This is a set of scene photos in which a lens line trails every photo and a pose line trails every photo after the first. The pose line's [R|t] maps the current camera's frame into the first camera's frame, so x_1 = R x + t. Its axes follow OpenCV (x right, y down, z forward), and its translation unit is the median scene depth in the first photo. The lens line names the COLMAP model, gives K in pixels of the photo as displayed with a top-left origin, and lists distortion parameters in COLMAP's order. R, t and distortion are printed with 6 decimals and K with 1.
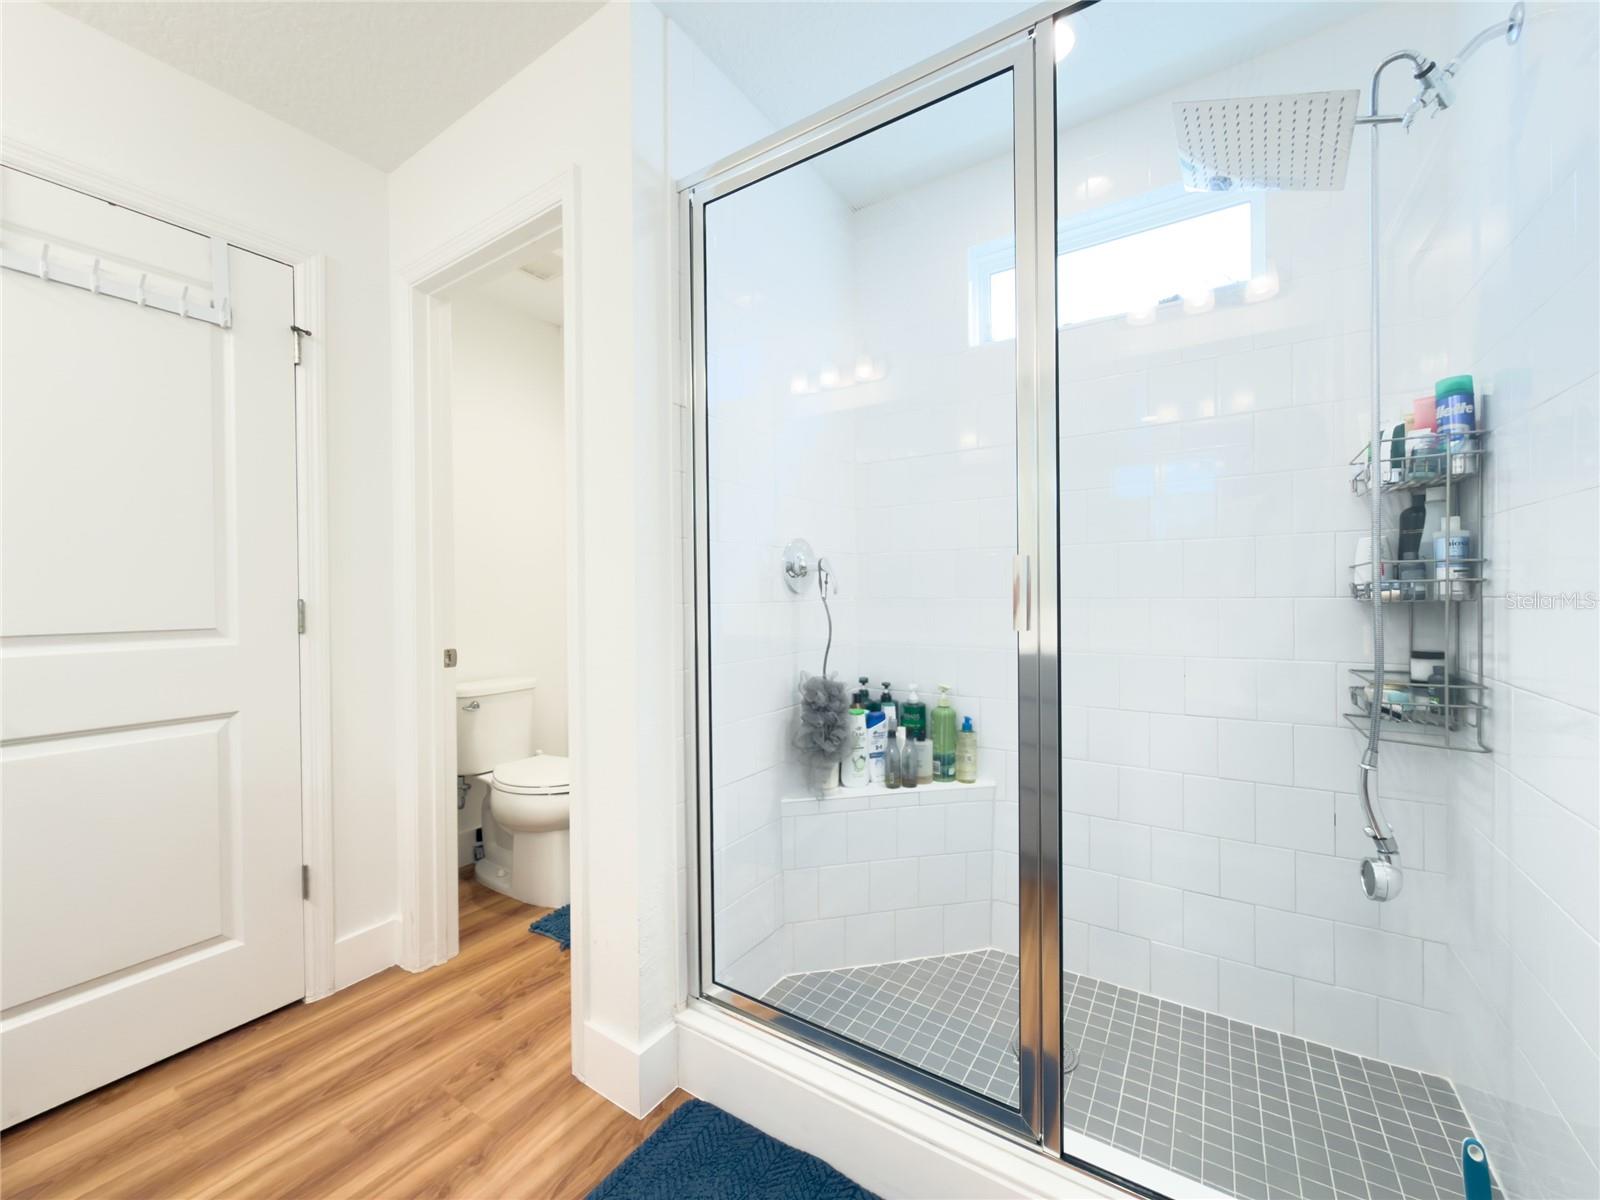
lens RADIAL K [[643.8, 0, 800.0], [0, 643.8, 600.0], [0, 0, 1]] dist [0.001074, 0.000294]
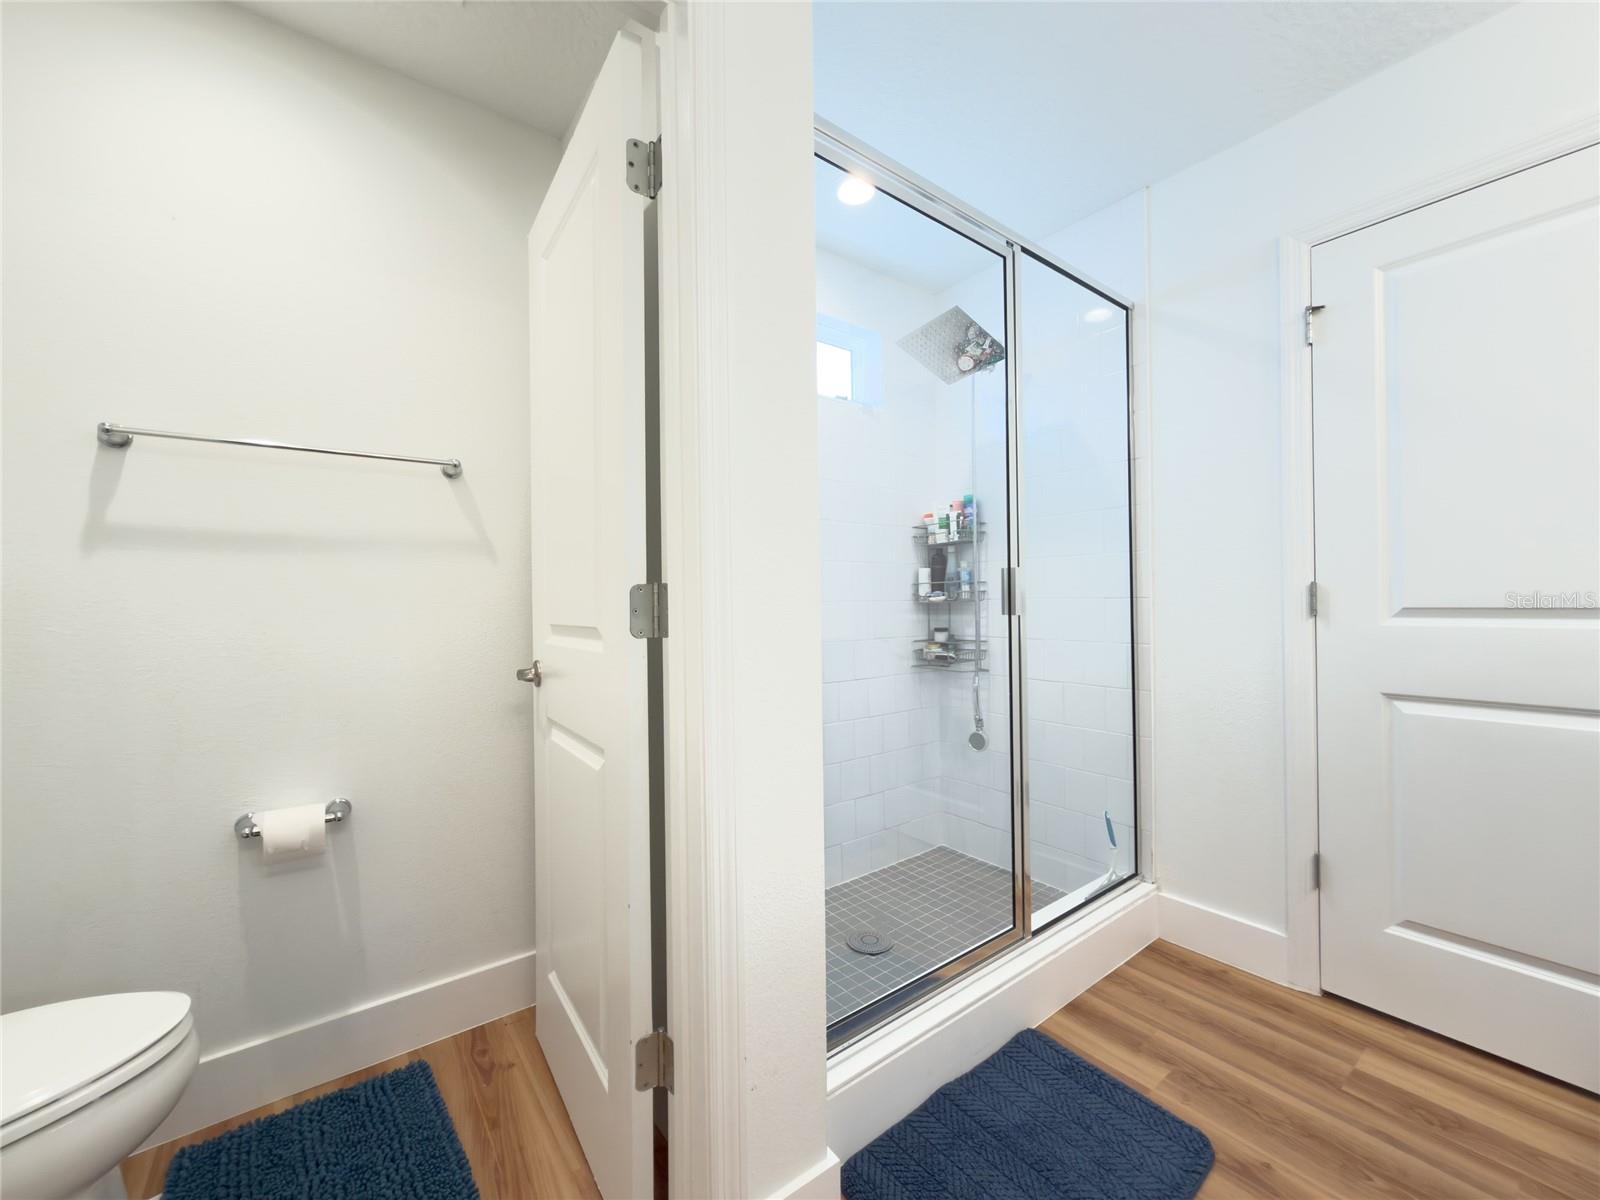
lens RADIAL K [[643.8, 0, 800.0], [0, 643.8, 600.0], [0, 0, 1]] dist [0.001074, 0.000294]
pose [[0.331979, 0.009281, 0.943241, -1.791355], [0.009024, 0.999875, -0.013014, 0.031806], [-0.943244, 0.012832, 0.331853, 1.341207]]
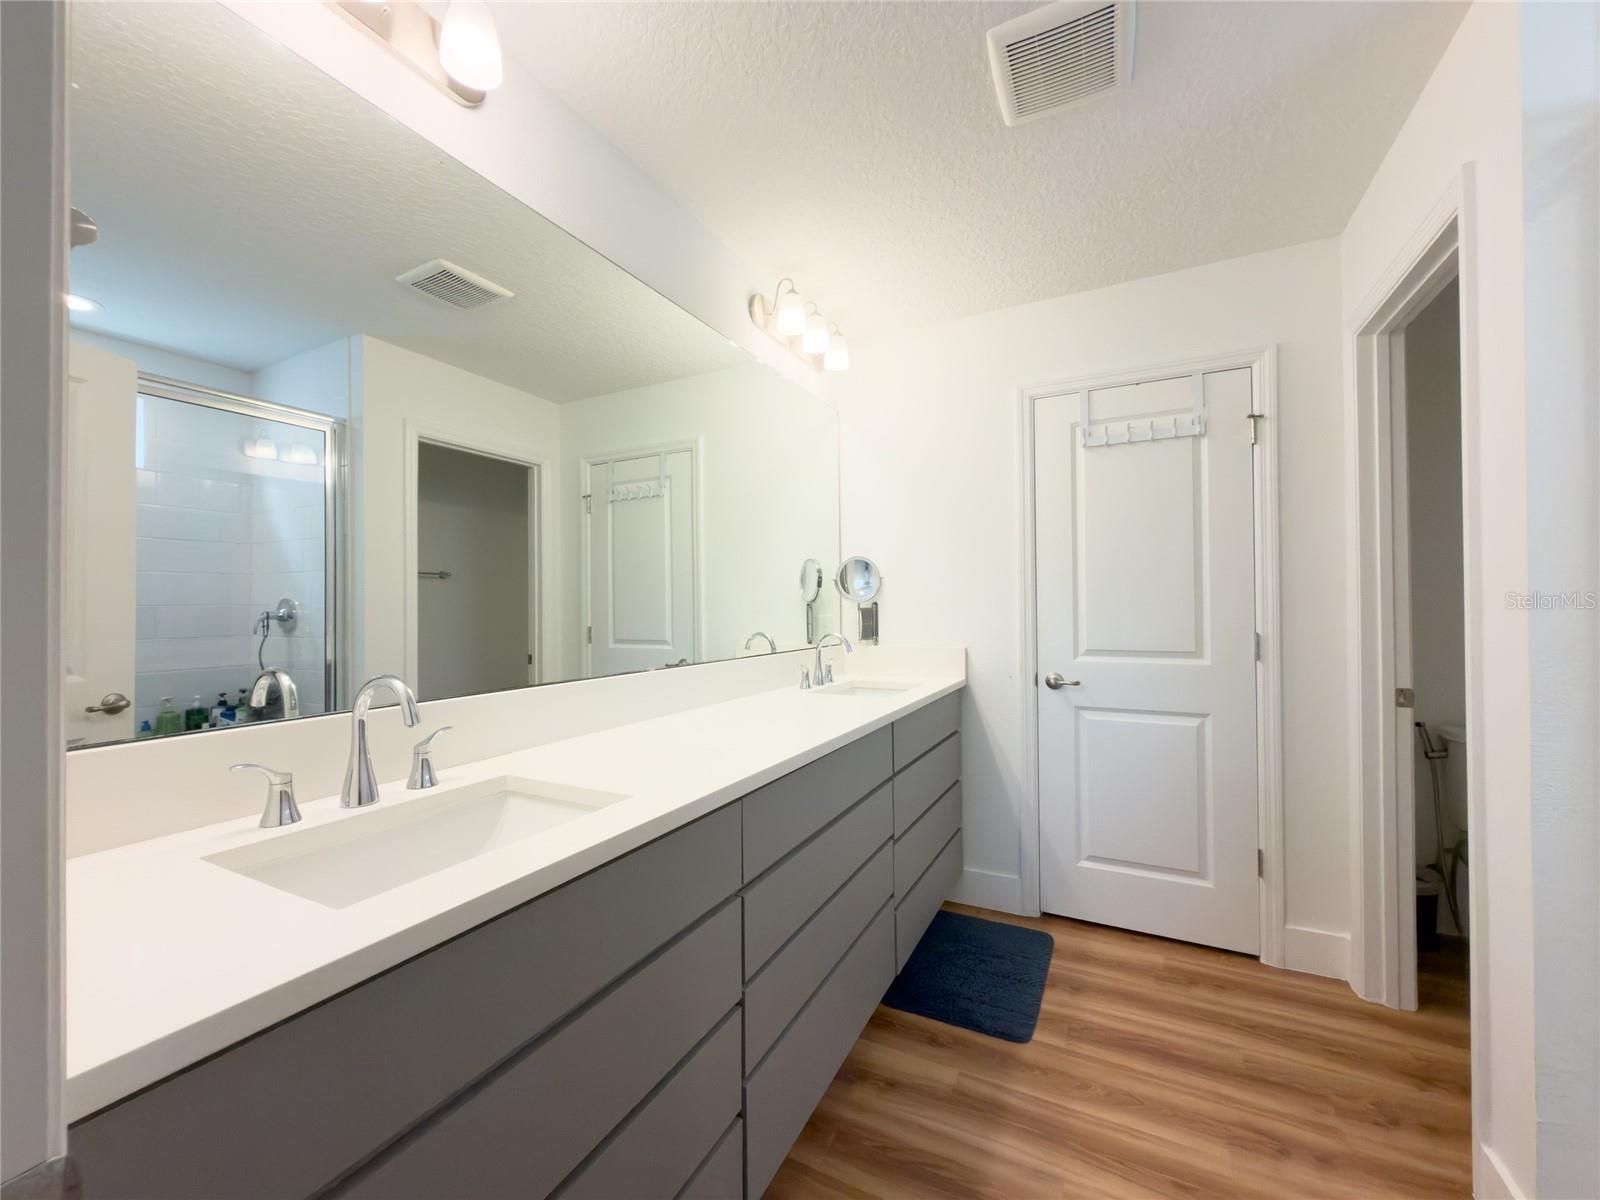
lens RADIAL K [[643.8, 0, 800.0], [0, 643.8, 600.0], [0, 0, 1]] dist [0.001074, 0.000294]
pose [[0.111141, 0.001463, -0.993804, 0.357408], [-0.003272, 0.999994, 0.001106, -0.061629], [0.993799, 0.003129, 0.111146, -0.009351]]
